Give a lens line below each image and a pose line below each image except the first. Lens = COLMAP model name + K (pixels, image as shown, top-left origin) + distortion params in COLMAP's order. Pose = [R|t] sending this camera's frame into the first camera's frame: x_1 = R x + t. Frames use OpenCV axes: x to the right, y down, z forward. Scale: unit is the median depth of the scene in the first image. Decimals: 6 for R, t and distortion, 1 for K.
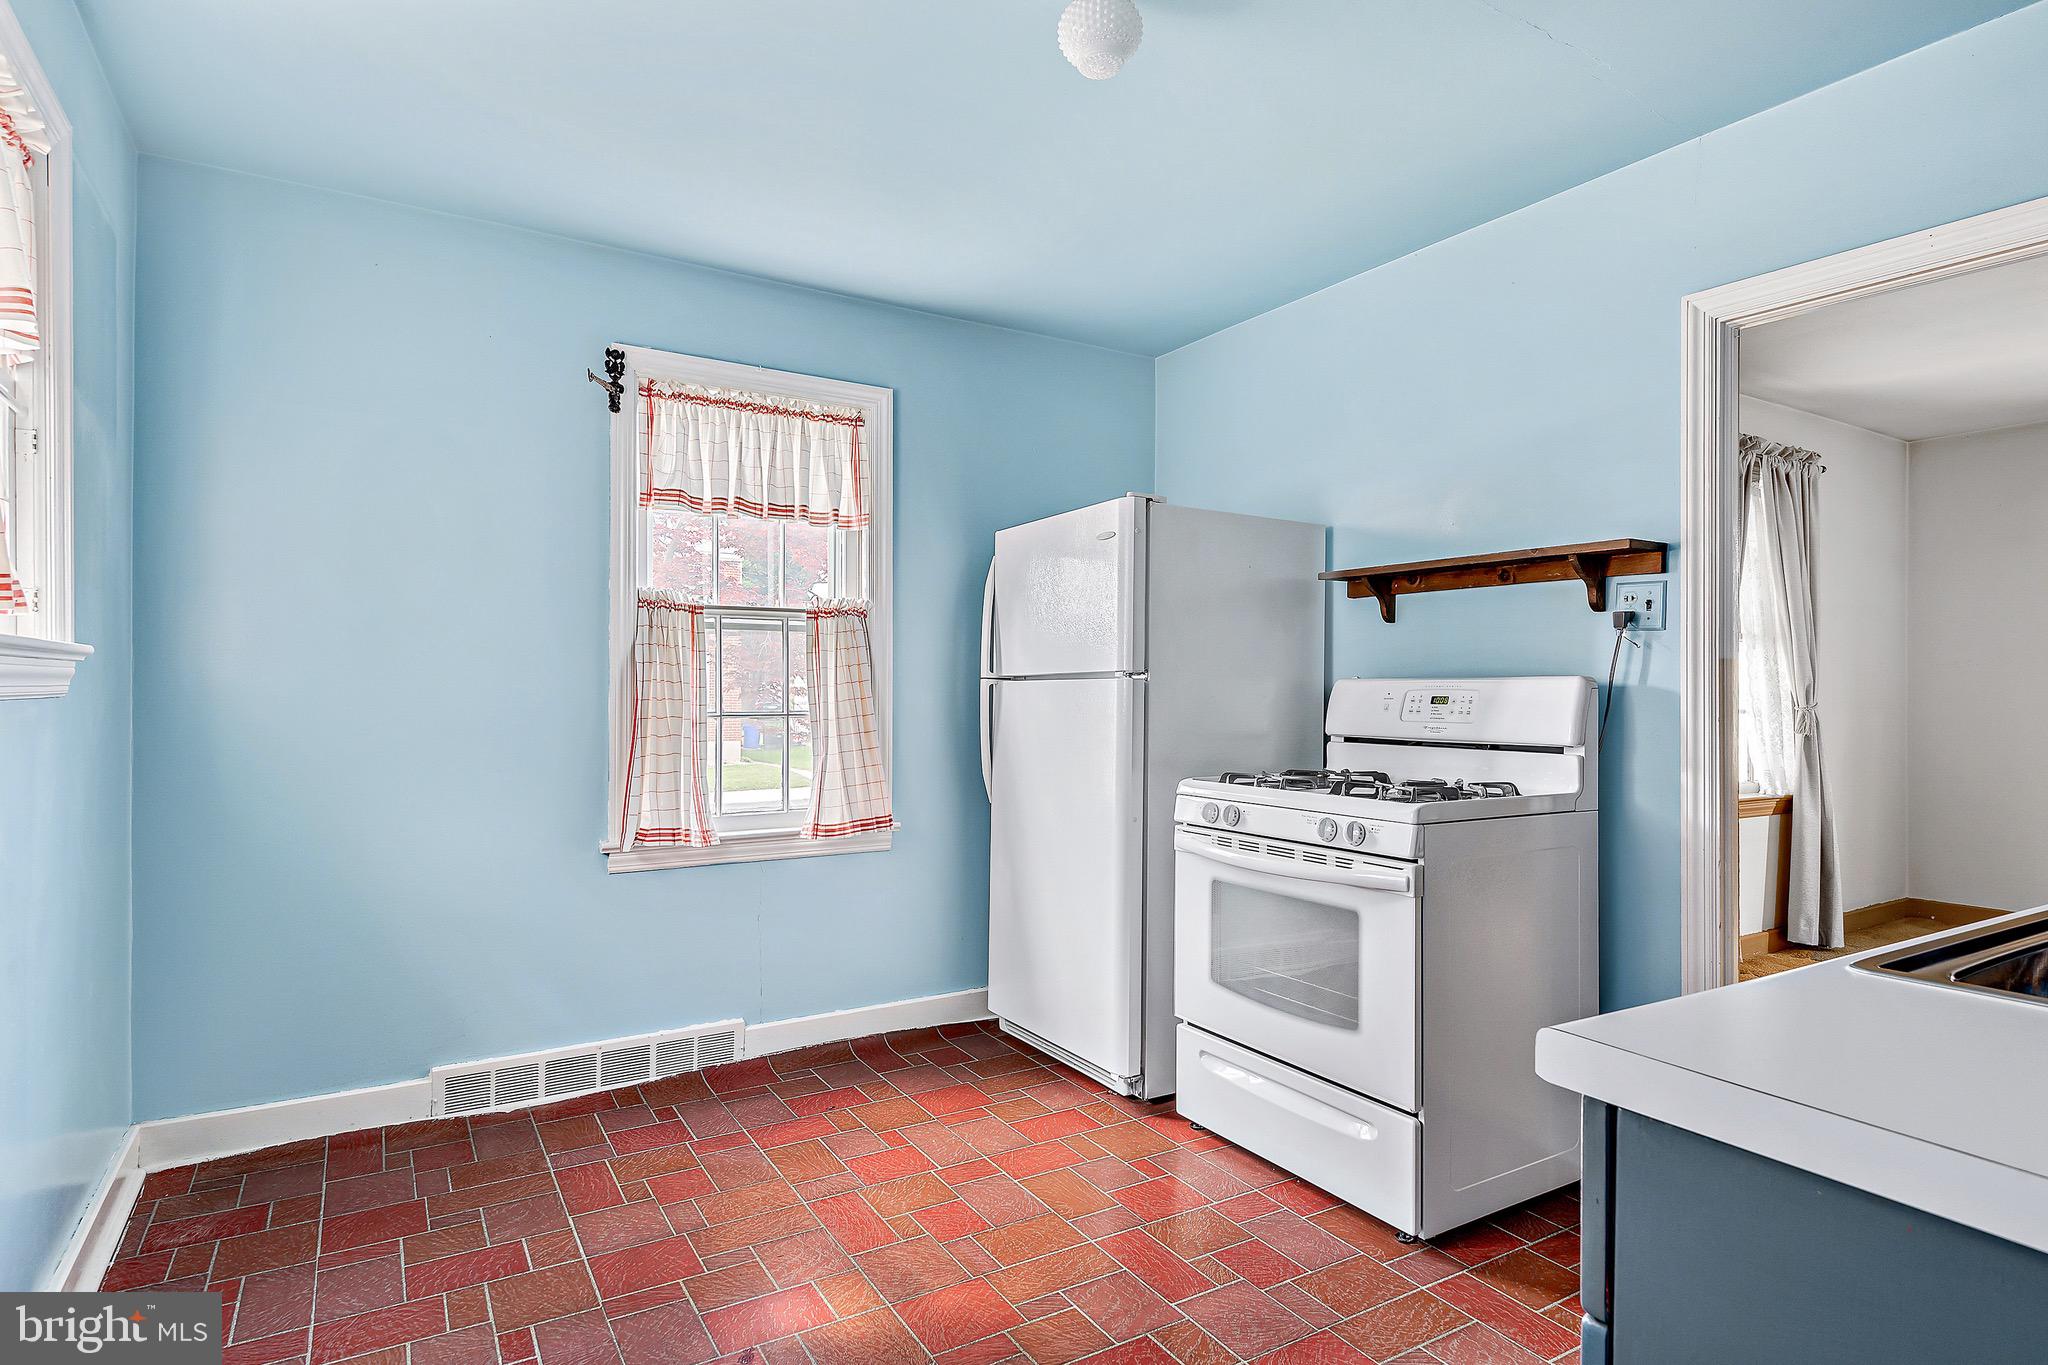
lens RADIAL K [[1056.7, 0, 1005.1], [0, 1056.7, 688.7], [0, 0, 1]] dist [0.000825, -0.000335]
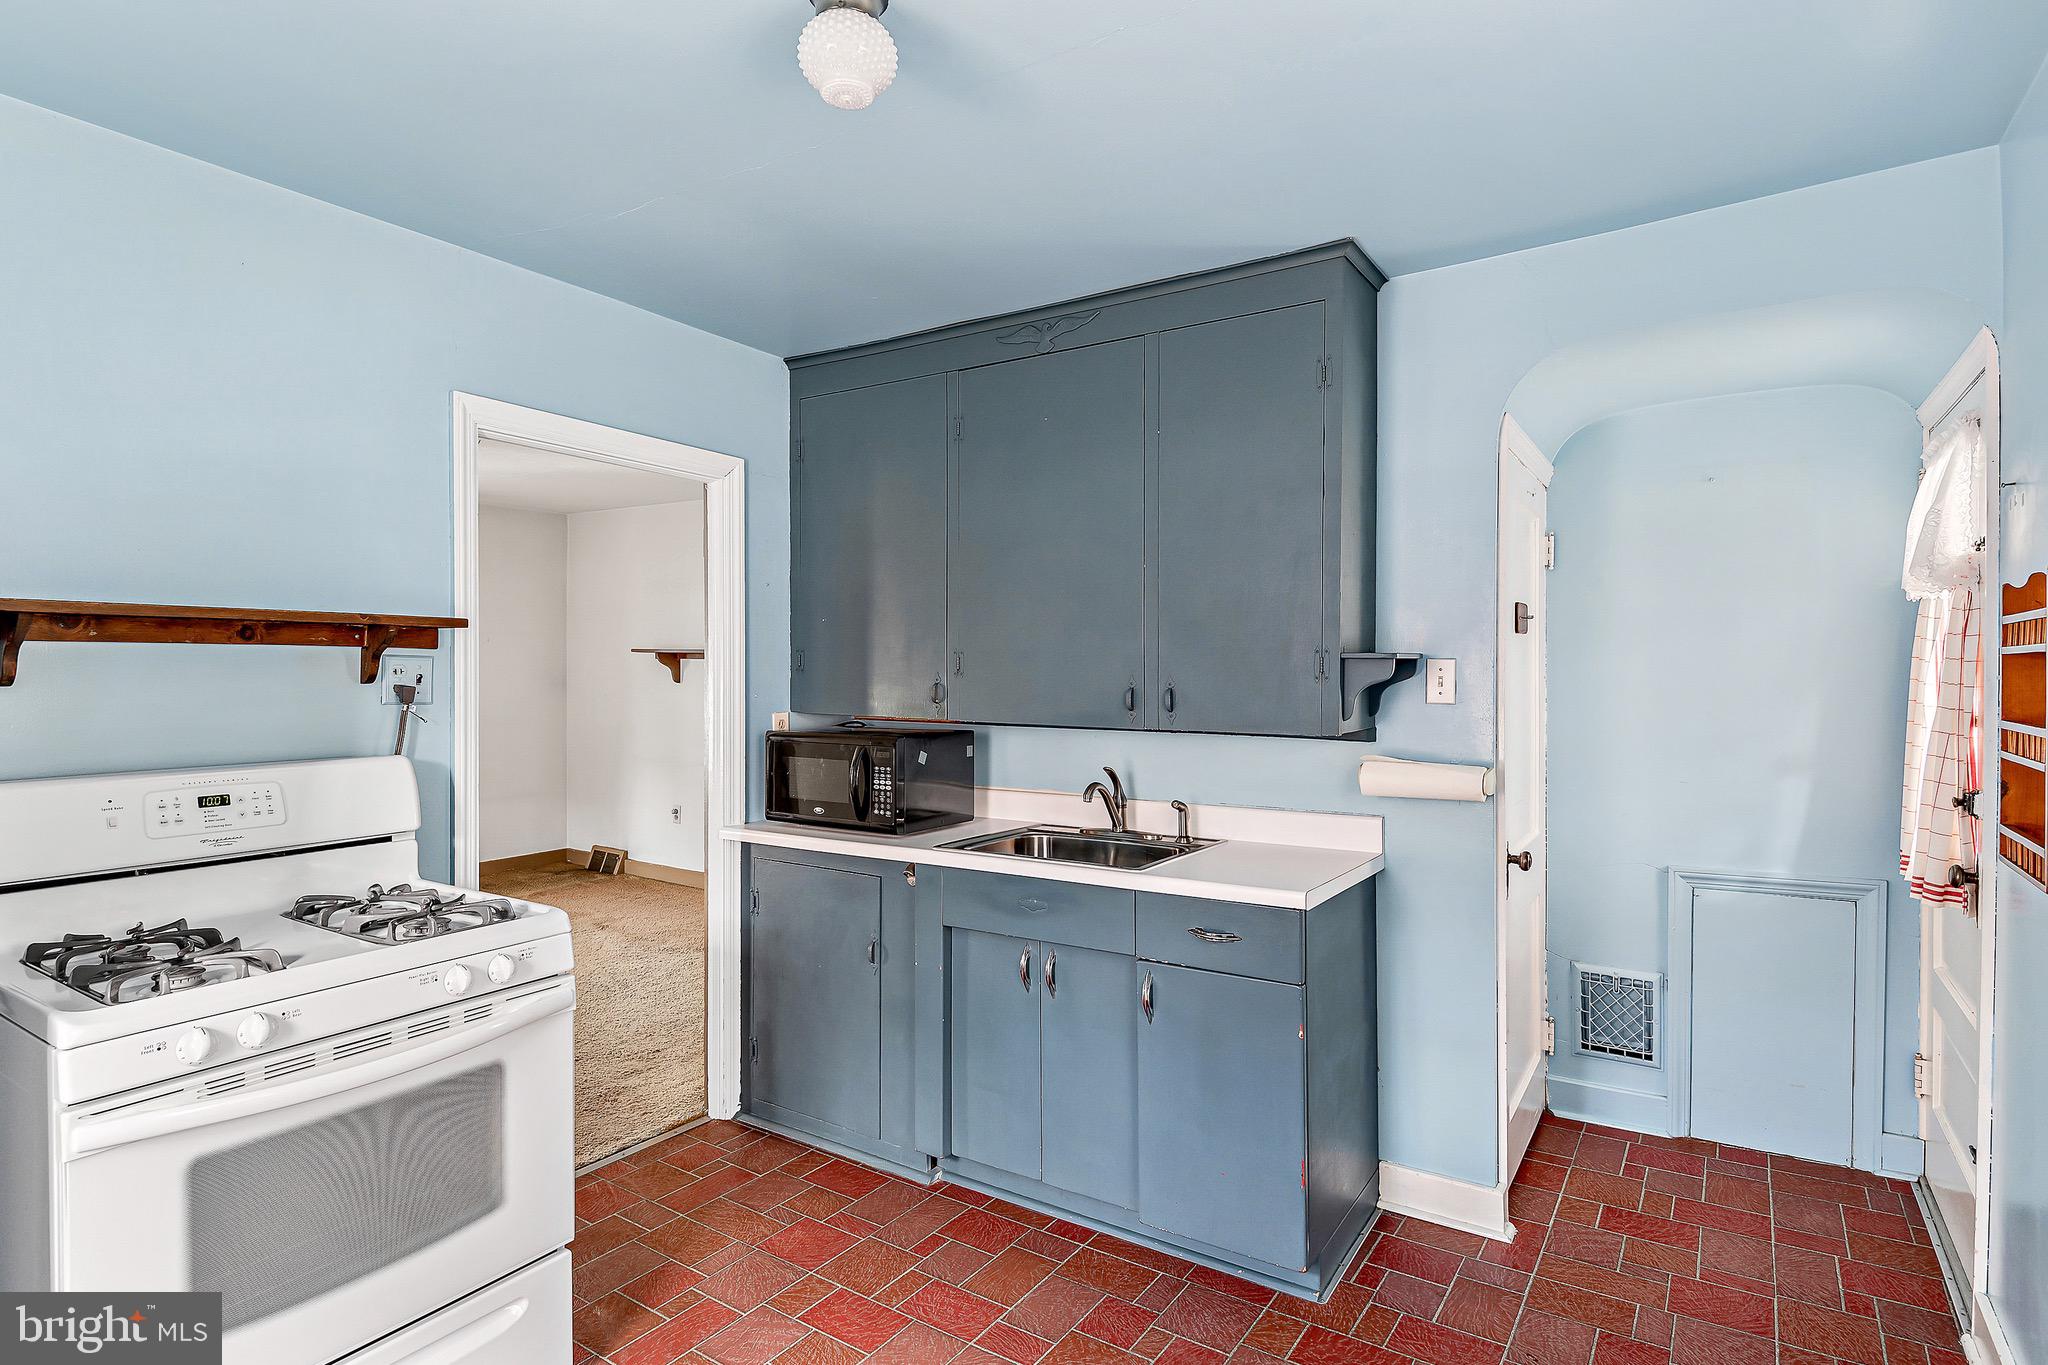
lens RADIAL K [[1056.7, 0, 1018.7], [0, 1056.7, 680.0], [0, 0, 1]] dist [0.000825, -0.000335]
pose [[-0.429738, -0.019309, 0.902747, -0.525385], [-0.005601, 0.999809, 0.018719, -0.096786], [-0.902936, 0.002989, -0.429764, 0.881061]]
